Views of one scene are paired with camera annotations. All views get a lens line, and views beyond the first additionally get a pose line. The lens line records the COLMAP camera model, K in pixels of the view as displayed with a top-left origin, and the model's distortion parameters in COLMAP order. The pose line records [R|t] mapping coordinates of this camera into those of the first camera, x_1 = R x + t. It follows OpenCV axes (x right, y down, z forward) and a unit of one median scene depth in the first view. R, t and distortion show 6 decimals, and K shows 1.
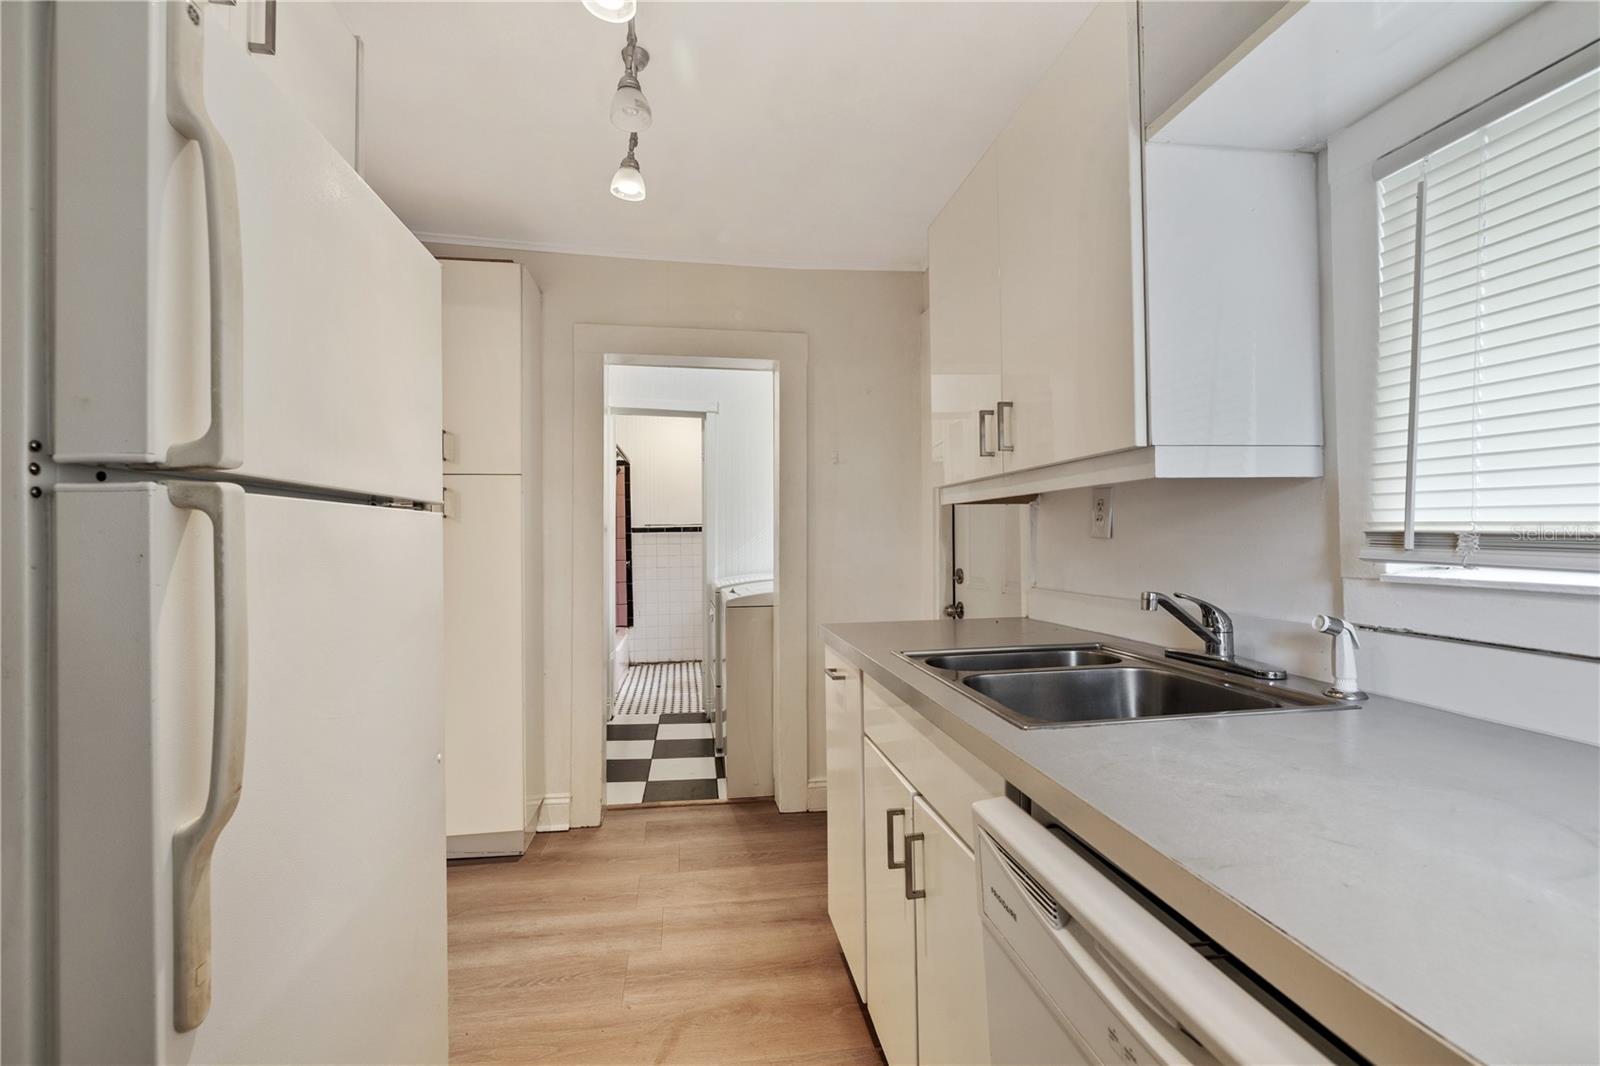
lens RADIAL K [[694.1, 0, 800.0], [0, 694.1, 533.0], [0, 0, 1]] dist [-0.000725, -0.000102]
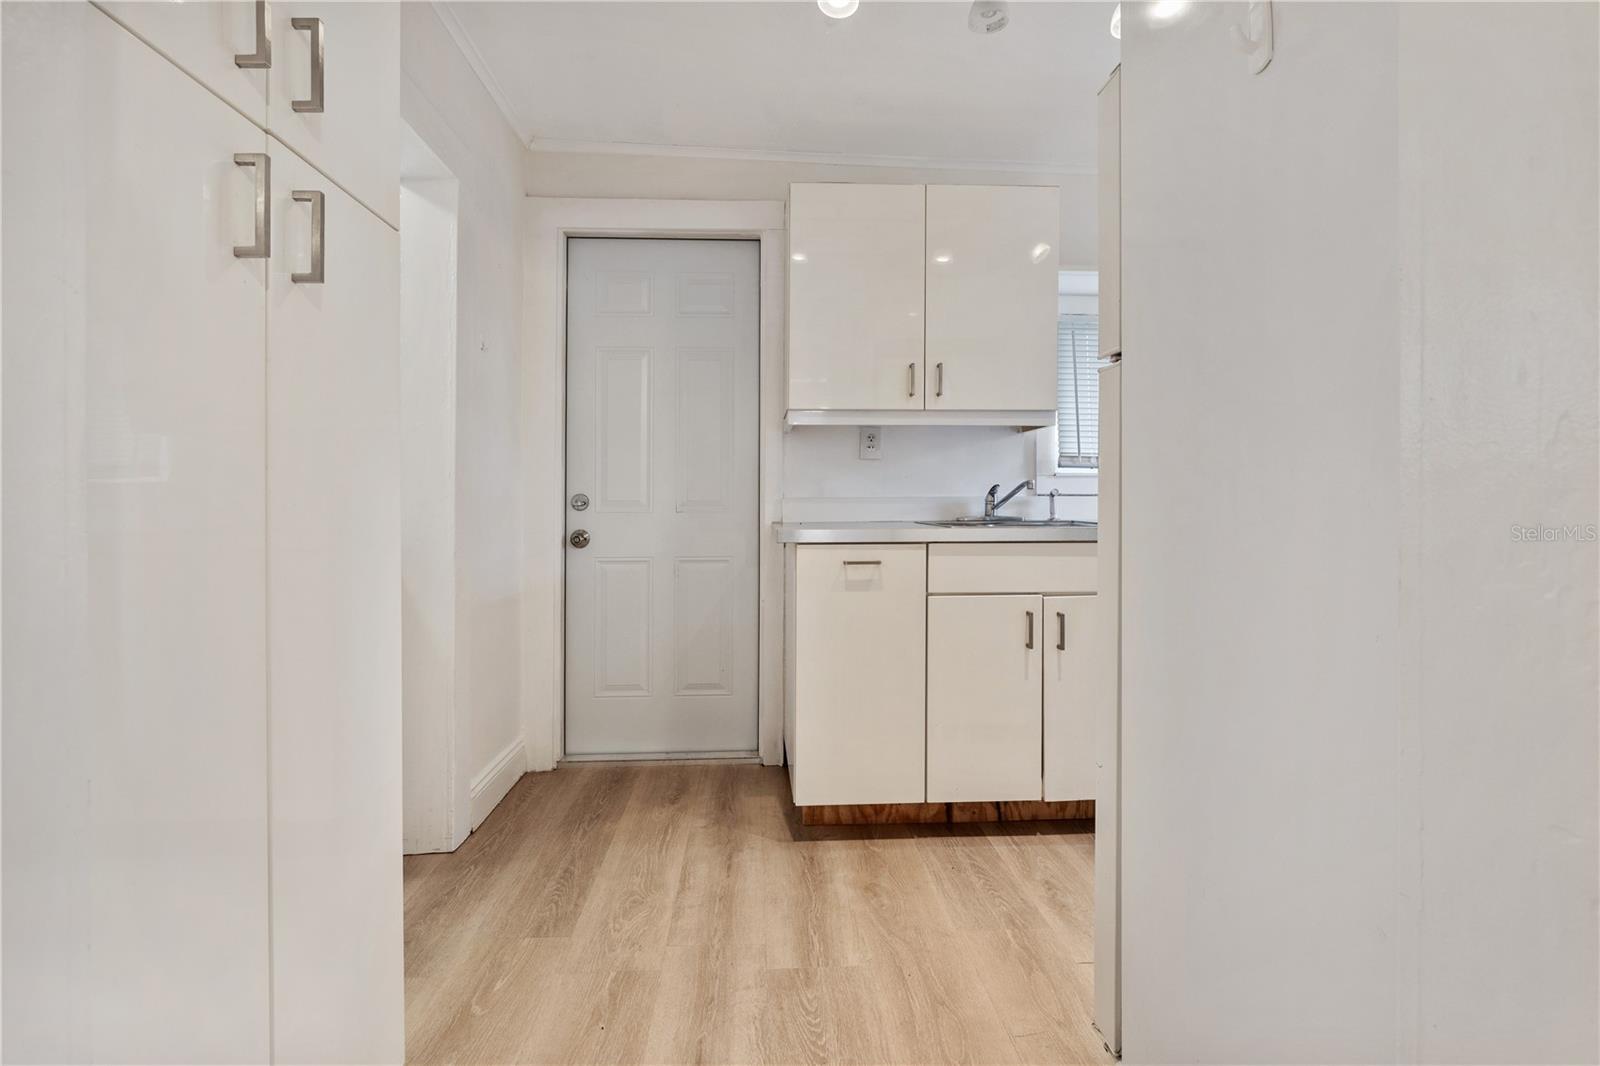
lens RADIAL K [[714.1, 0, 796.3], [0, 714.1, 513.0], [0, 0, 1]] dist [-0.000588, -0.000064]
pose [[0.090583, 0.008327, 0.995854, -1.031391], [0.000575, 0.999964, -0.008413, 0.123824], [-0.995889, 0.001335, 0.090575, 0.913903]]
